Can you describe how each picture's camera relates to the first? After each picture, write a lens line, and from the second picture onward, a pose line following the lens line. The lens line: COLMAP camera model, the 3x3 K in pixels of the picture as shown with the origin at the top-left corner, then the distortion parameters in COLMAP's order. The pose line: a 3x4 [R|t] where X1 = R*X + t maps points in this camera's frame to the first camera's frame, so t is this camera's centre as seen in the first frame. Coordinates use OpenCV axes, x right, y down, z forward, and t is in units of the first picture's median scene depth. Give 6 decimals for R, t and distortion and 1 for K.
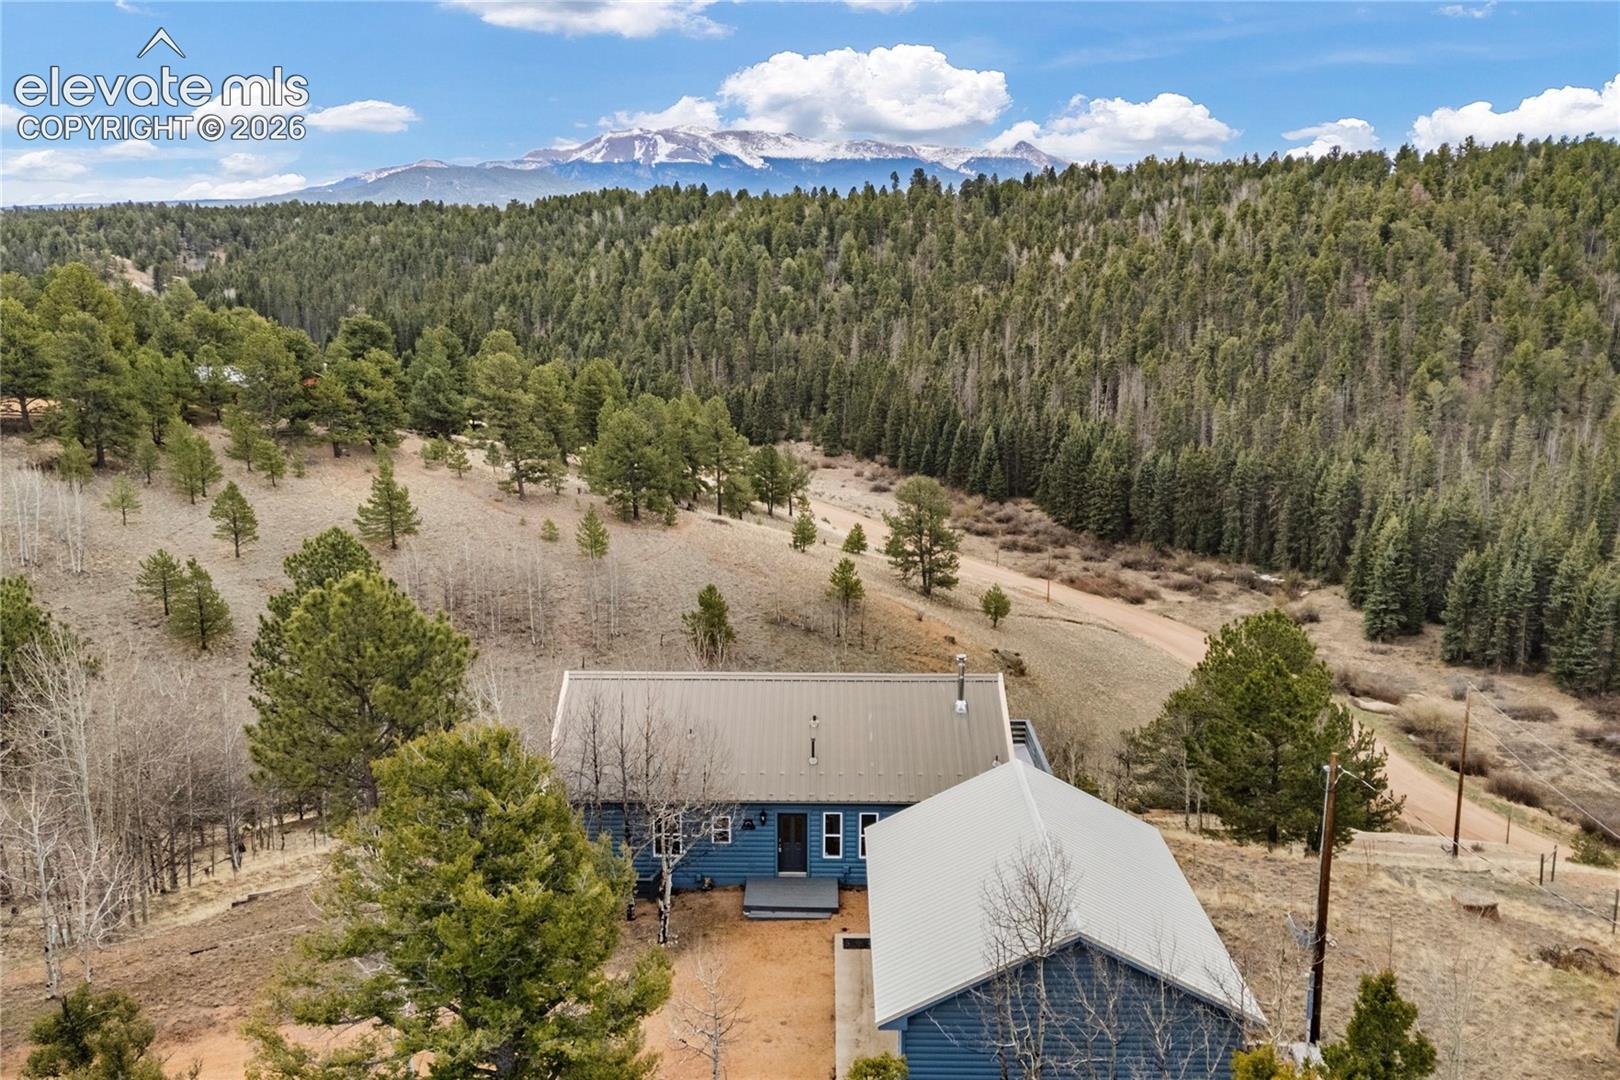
lens RADIAL K [[1409.9, 0, 800.6], [0, 1409.9, 543.0], [0, 0, 1]] dist [0.111169, -0.117137]
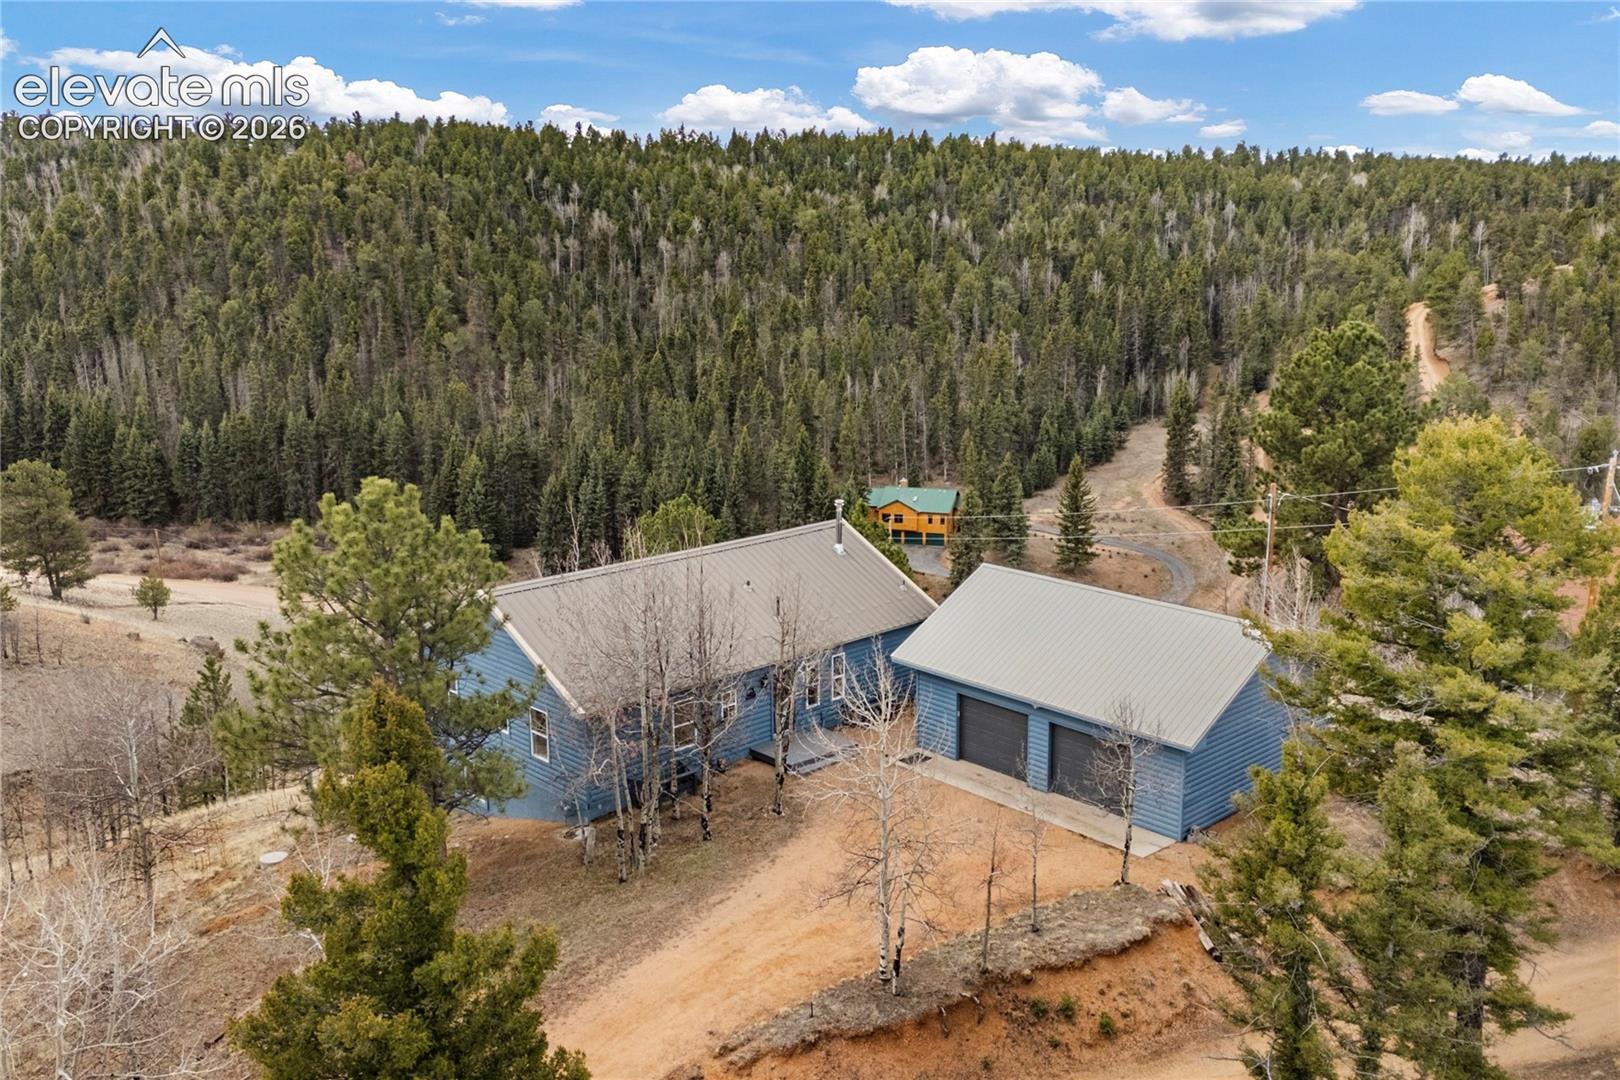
lens RADIAL K [[1409.9, 0, 800.6], [0, 1409.9, 543.0], [0, 0, 1]] dist [0.111169, -0.117137]
pose [[0.716177, -0.156962, 0.680040, -0.112128], [0.148391, 0.986349, 0.071386, 0.005528], [-0.681961, 0.049787, 0.729692, 0.044734]]
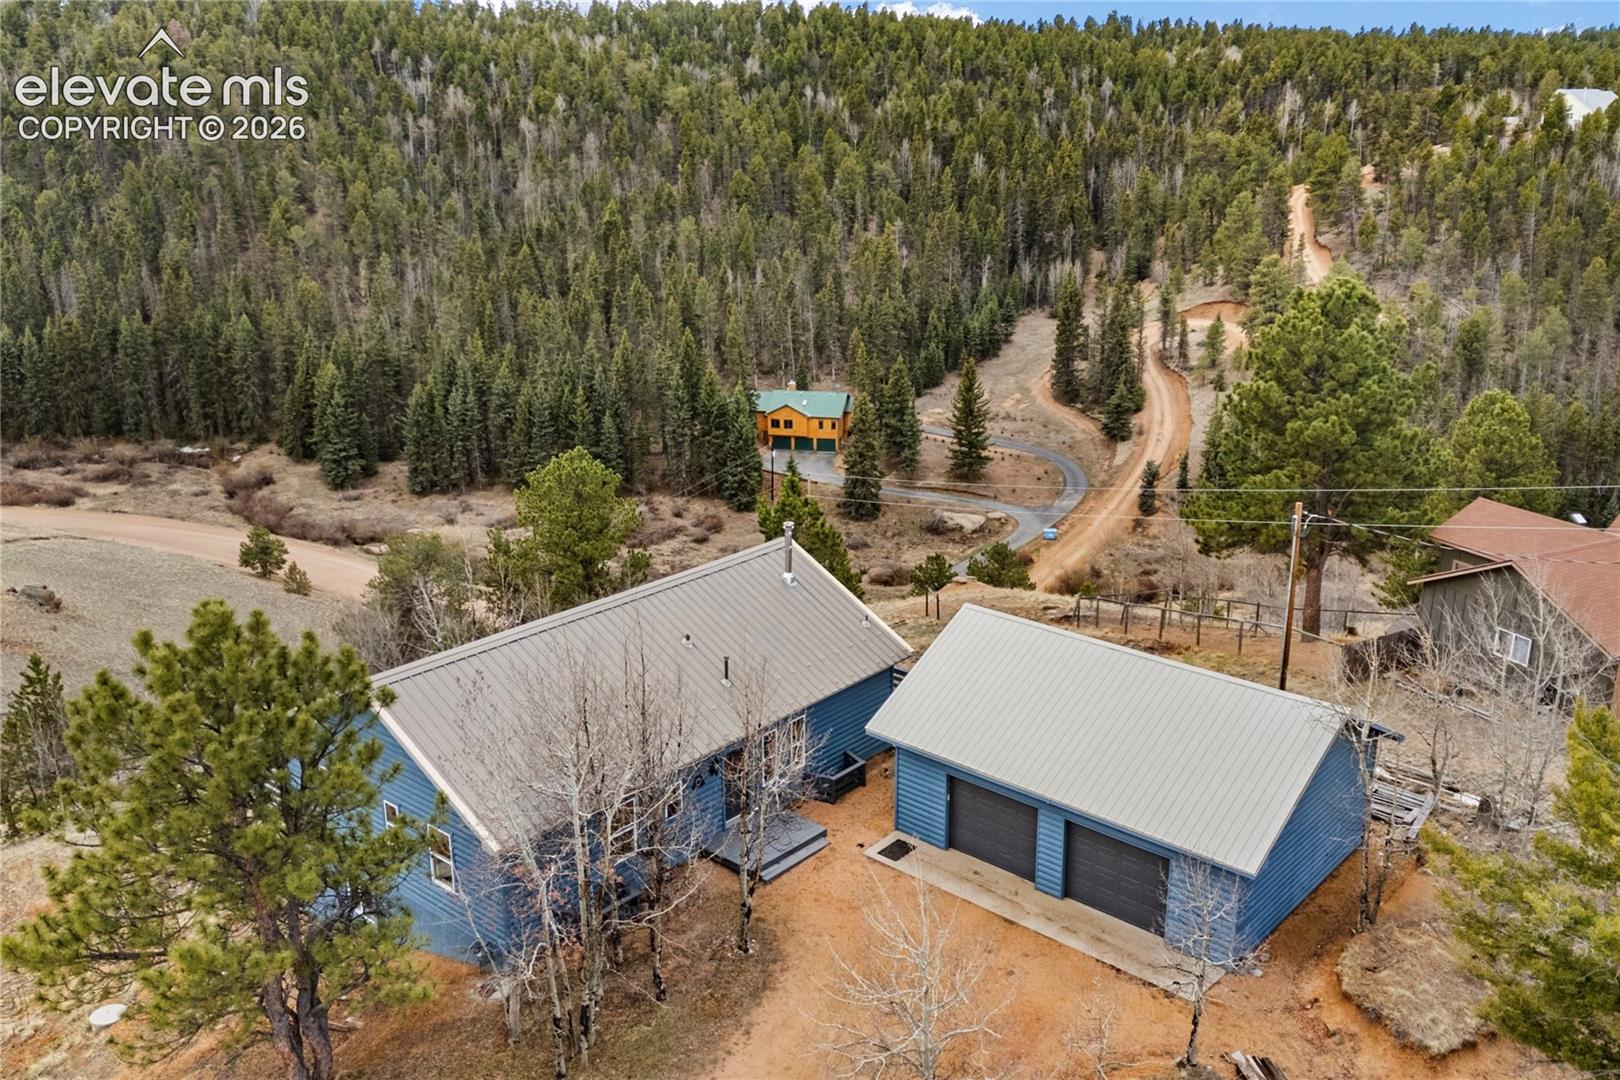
lens RADIAL K [[1408.7, 0, 795.7], [0, 1408.7, 539.6], [0, 0, 1]] dist [0.086680, -0.056266]
pose [[0.650962, -0.232647, 0.722581, -0.093831], [0.161233, 0.972534, 0.167871, -0.010428], [-0.741790, 0.007227, 0.670593, 0.071510]]
